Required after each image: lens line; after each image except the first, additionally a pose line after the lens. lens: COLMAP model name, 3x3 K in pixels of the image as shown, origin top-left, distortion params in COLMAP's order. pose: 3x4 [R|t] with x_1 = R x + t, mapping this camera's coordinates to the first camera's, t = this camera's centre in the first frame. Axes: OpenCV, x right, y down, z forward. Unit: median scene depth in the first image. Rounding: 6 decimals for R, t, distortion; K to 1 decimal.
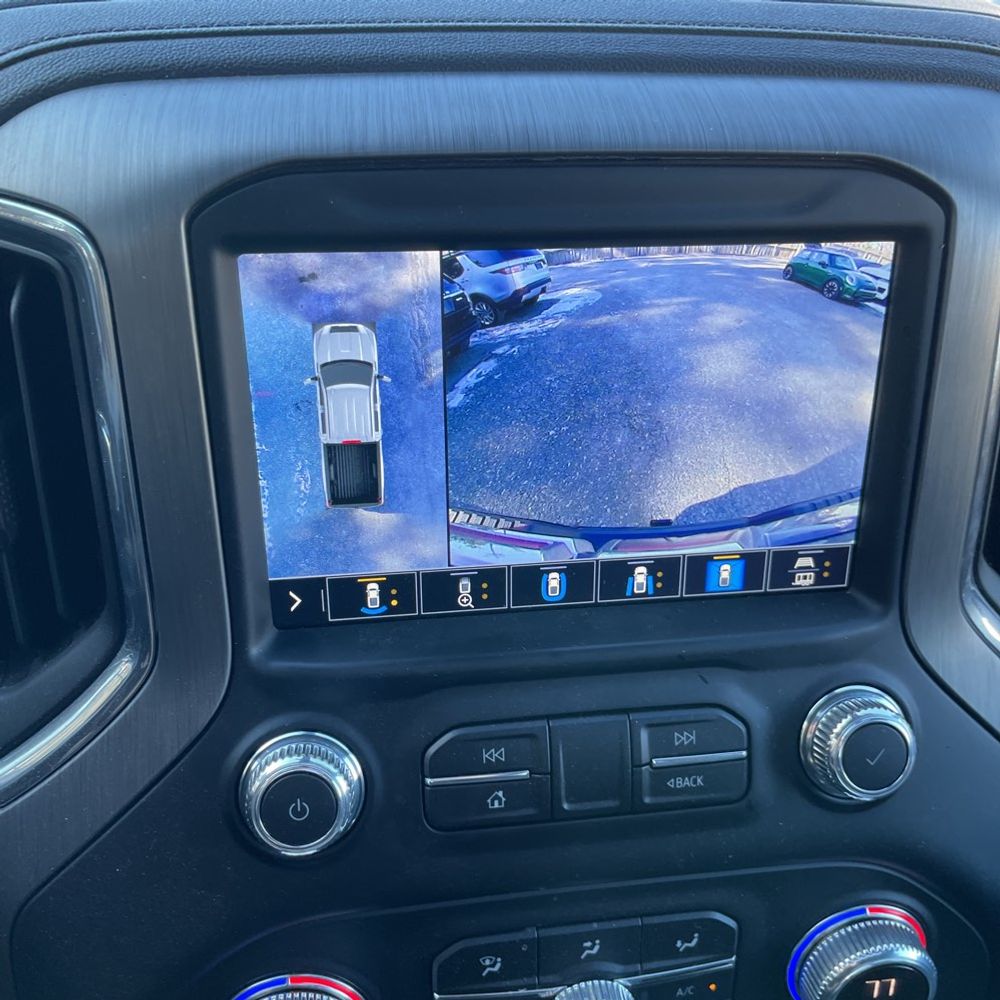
lens RADIAL K [[1013.9, 0, 500.0], [0, 1013.9, 500.0], [0, 0, 1]] dist [0.103547, -0.140198]
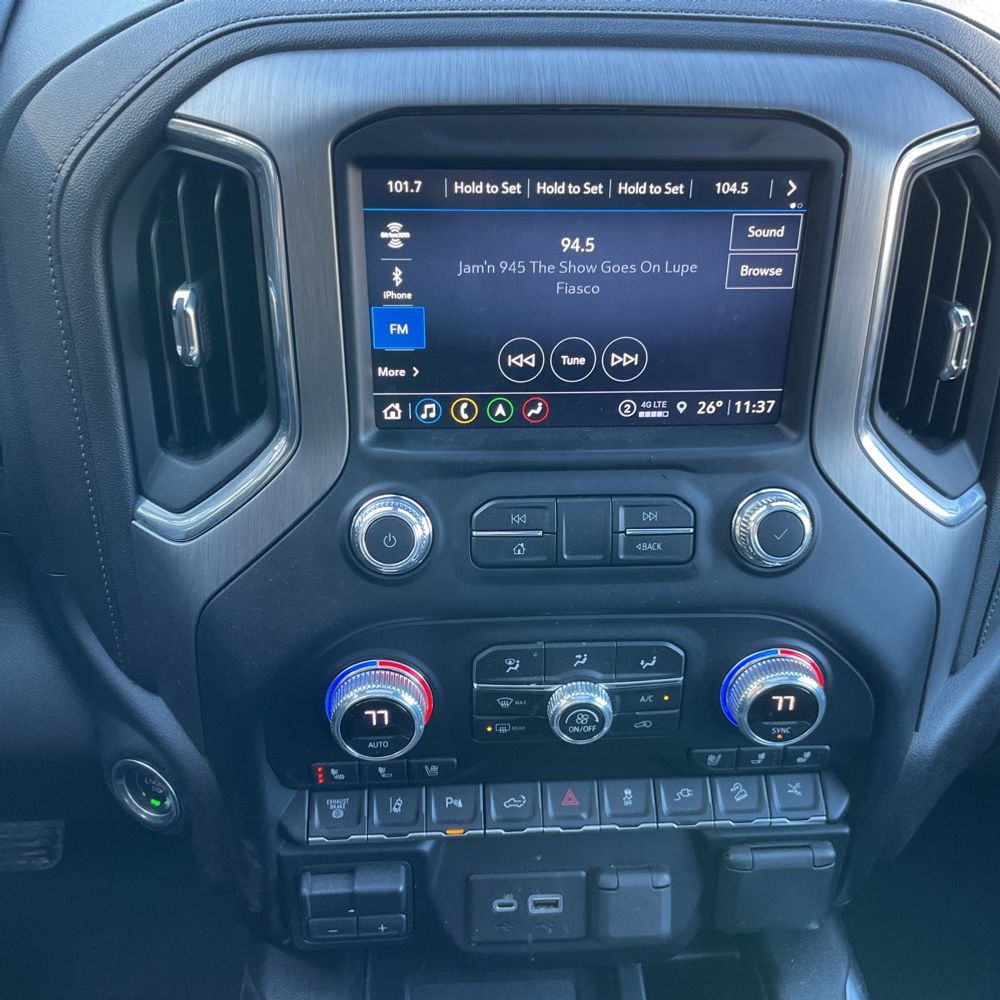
lens RADIAL K [[1013.9, 0, 500.0], [0, 1013.9, 500.0], [0, 0, 1]] dist [0.103547, -0.140198]
pose [[0.996496, 0.046736, -0.069366, 0.068448], [-0.042025, 0.996807, 0.067891, 0.123296], [0.072317, -0.064738, 0.995278, -0.474198]]
